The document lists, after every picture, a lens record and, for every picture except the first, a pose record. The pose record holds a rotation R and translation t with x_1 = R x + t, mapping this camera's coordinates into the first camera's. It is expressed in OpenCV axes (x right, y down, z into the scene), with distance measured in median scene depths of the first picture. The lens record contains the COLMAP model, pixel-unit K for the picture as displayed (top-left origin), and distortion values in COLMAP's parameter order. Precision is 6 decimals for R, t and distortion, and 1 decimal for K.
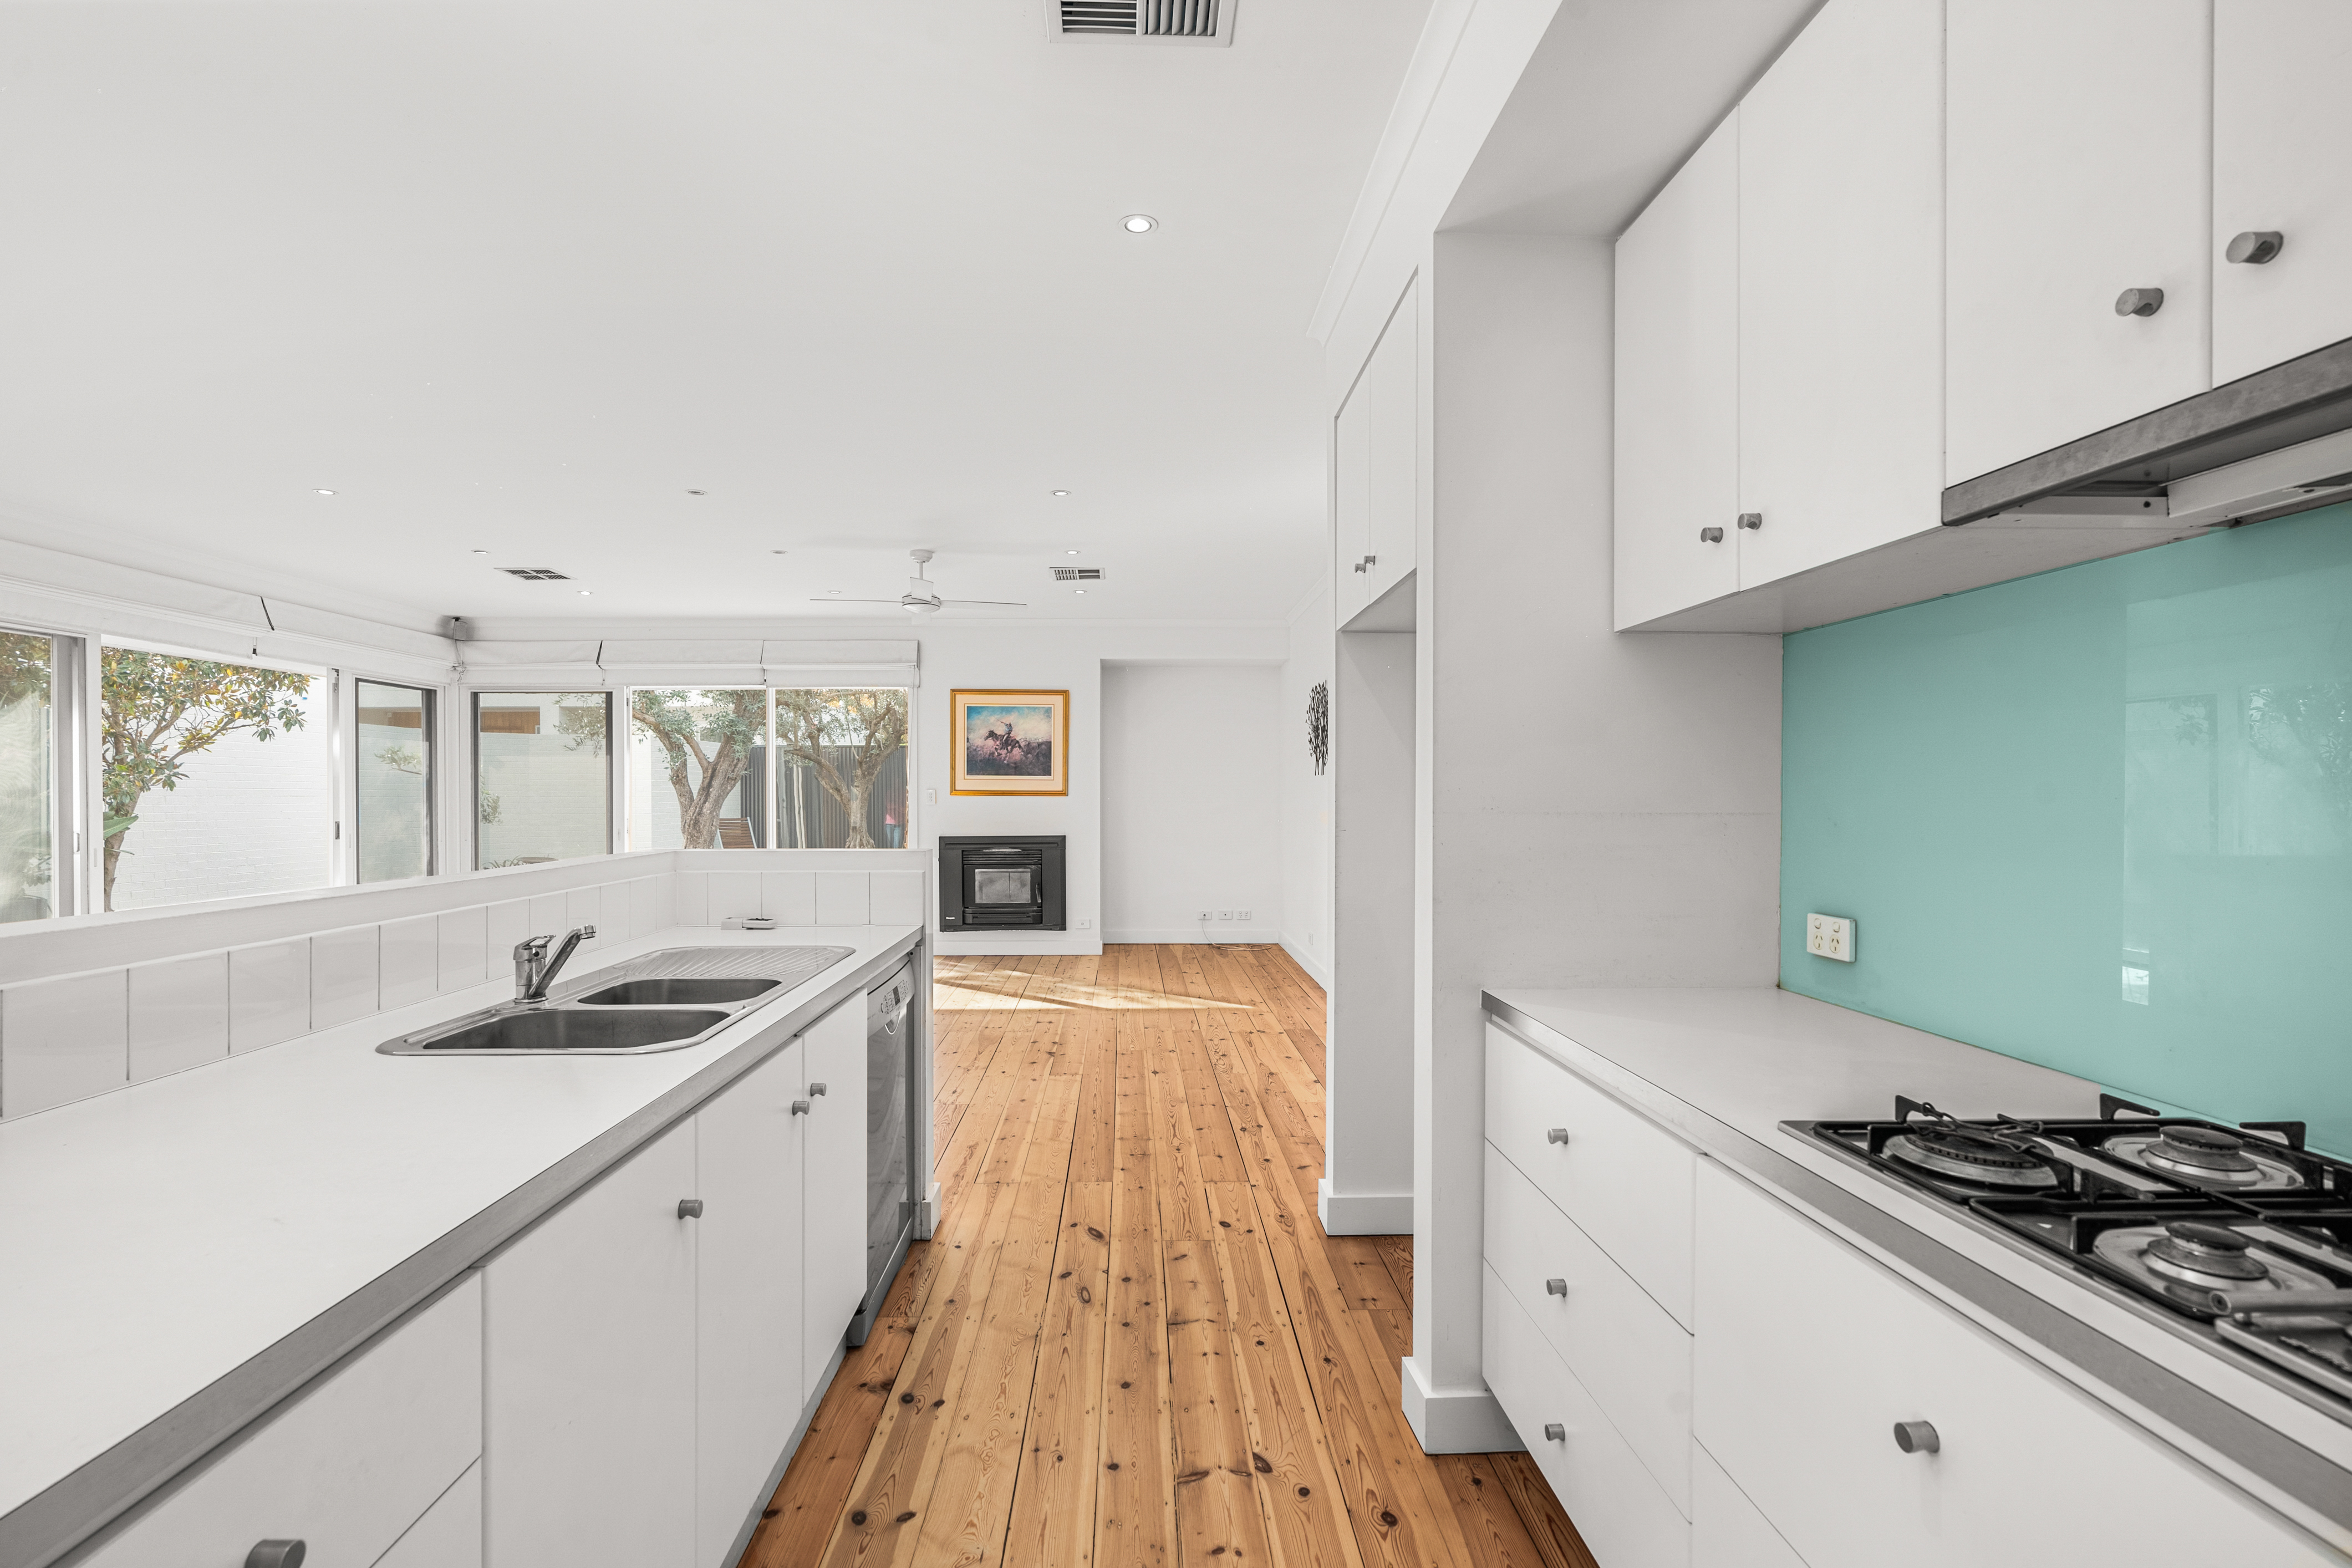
lens RADIAL K [[1057.6, 0, 1176.0], [0, 1057.6, 784.0], [0, 0, 1]] dist [-0.002774, 0.000237]
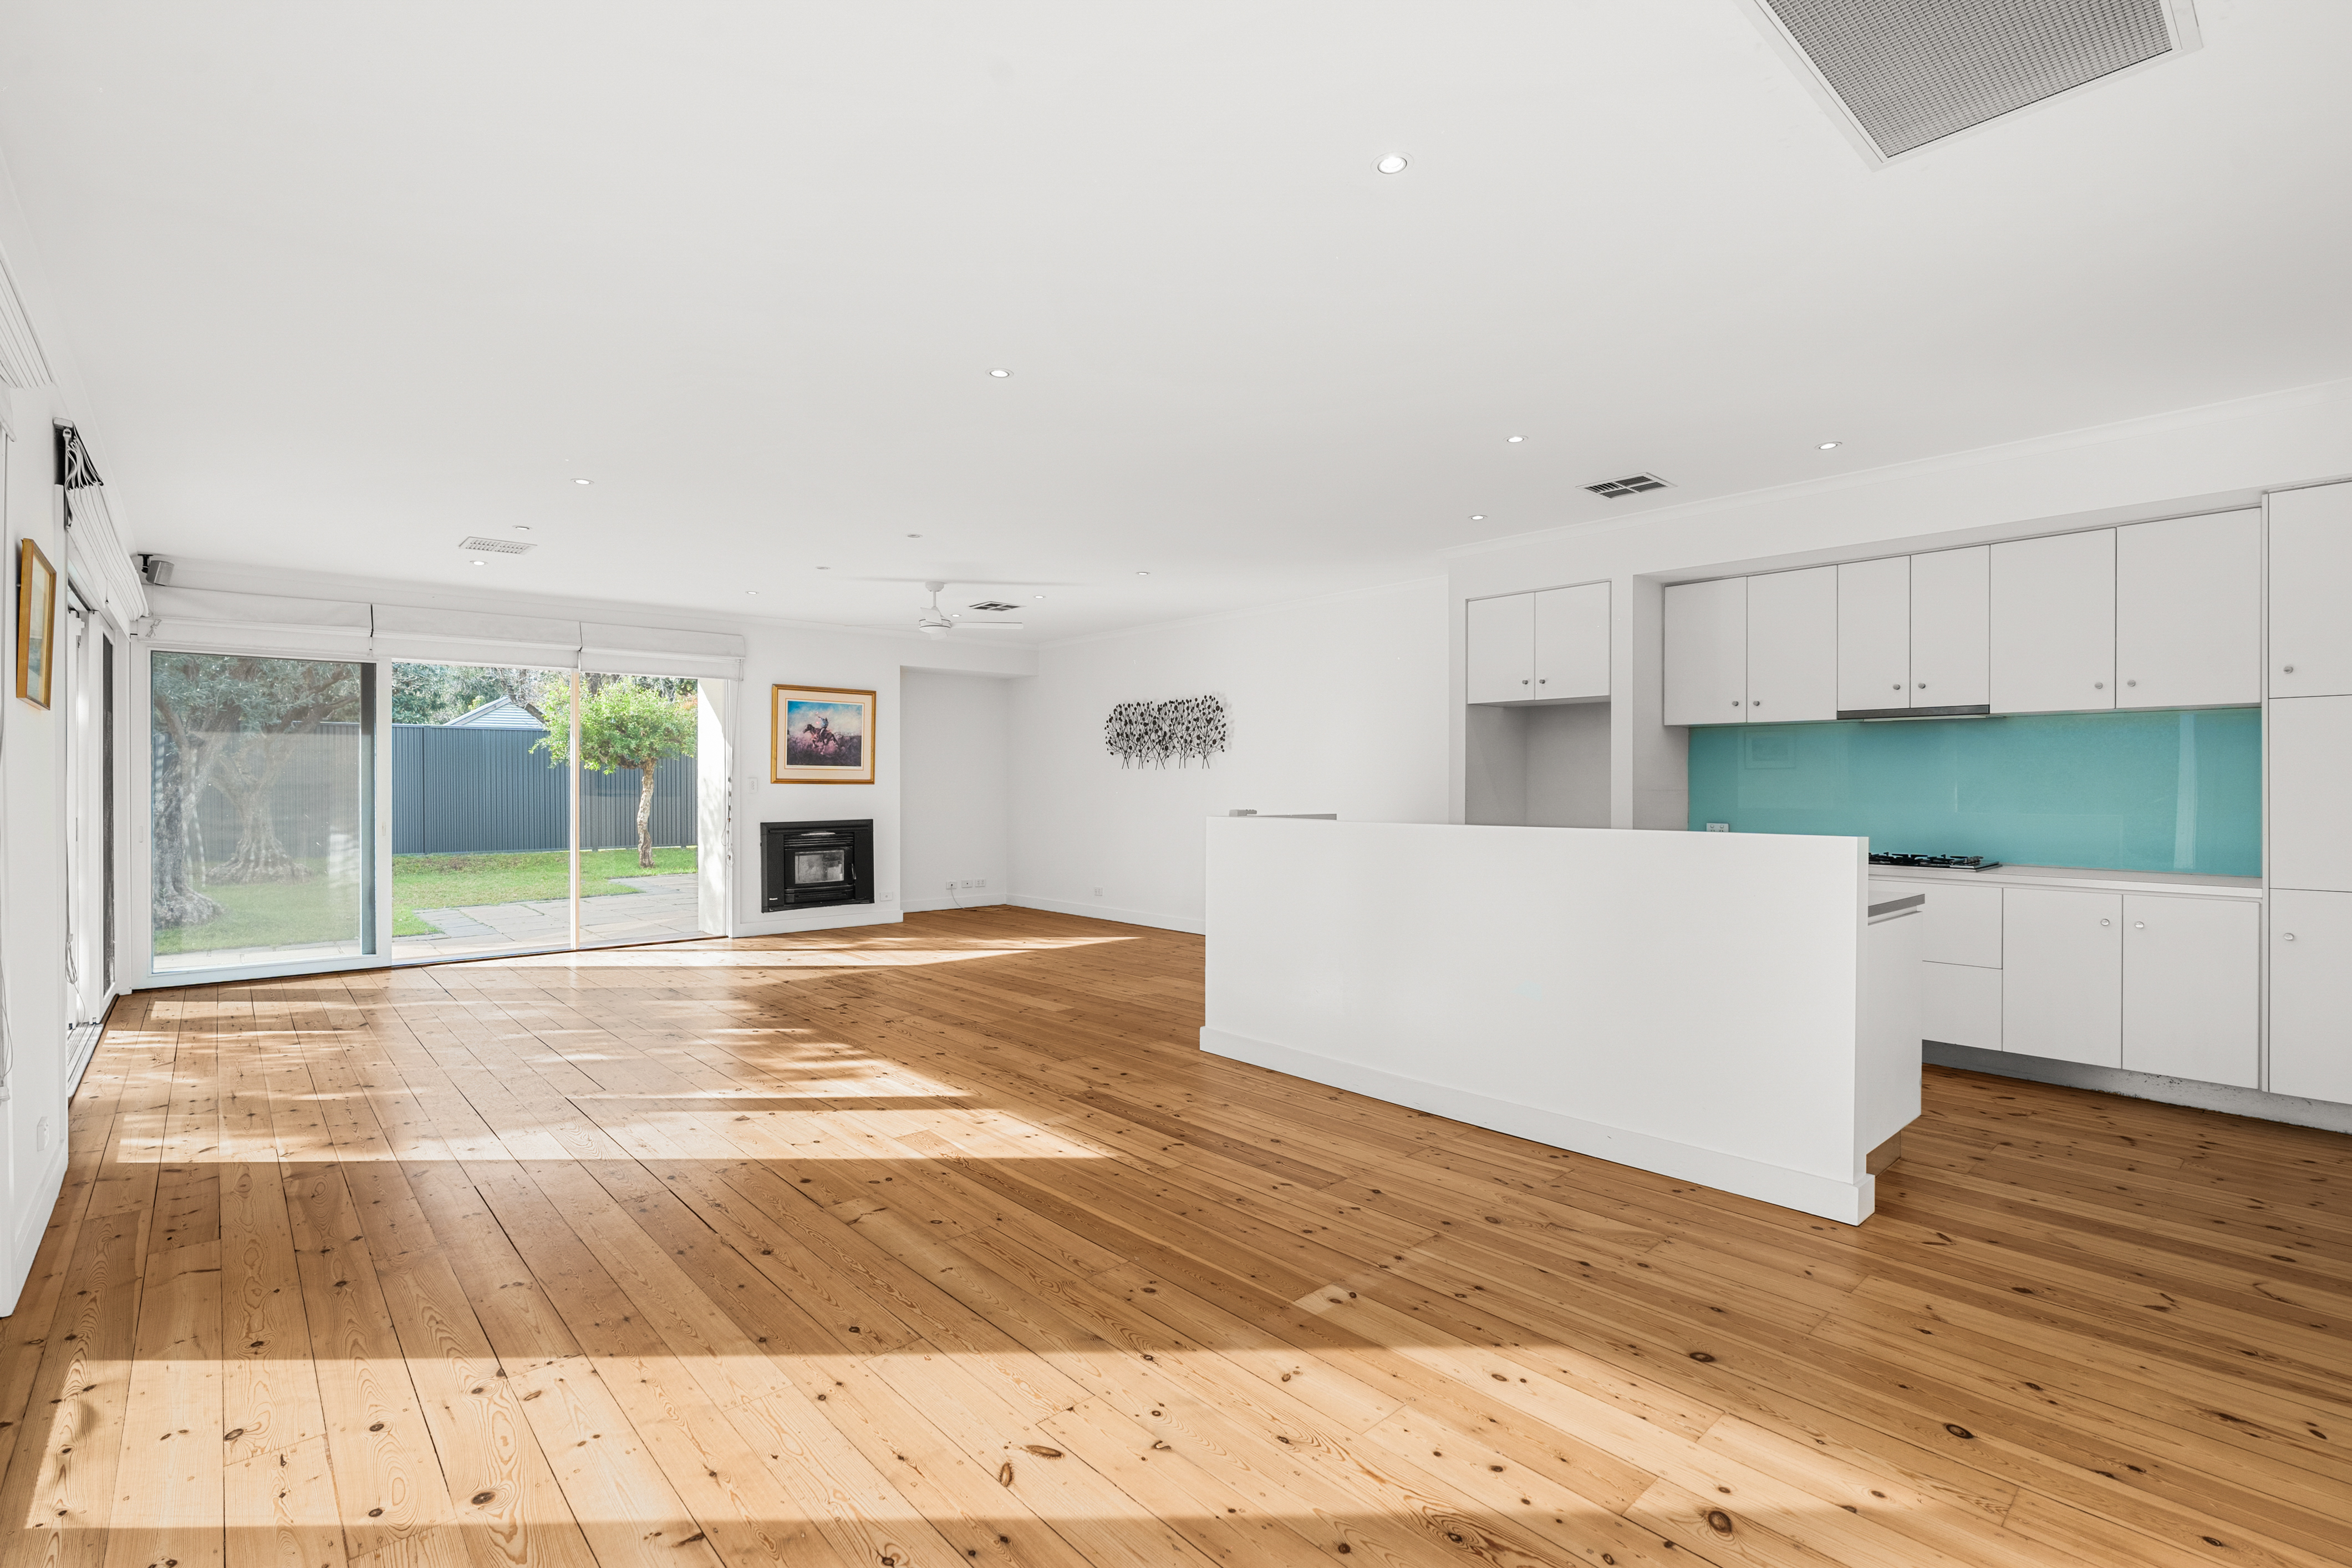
lens RADIAL K [[1074.9, 0, 1176.0], [0, 1074.9, 784.0], [0, 0, 1]] dist [-0.000139, 0.000060]
pose [[0.771414, -0.000847, 0.636333, -0.587340], [-0.005804, 0.999948, 0.008367, -0.000641], [-0.636307, -0.010147, 0.771369, -0.093492]]
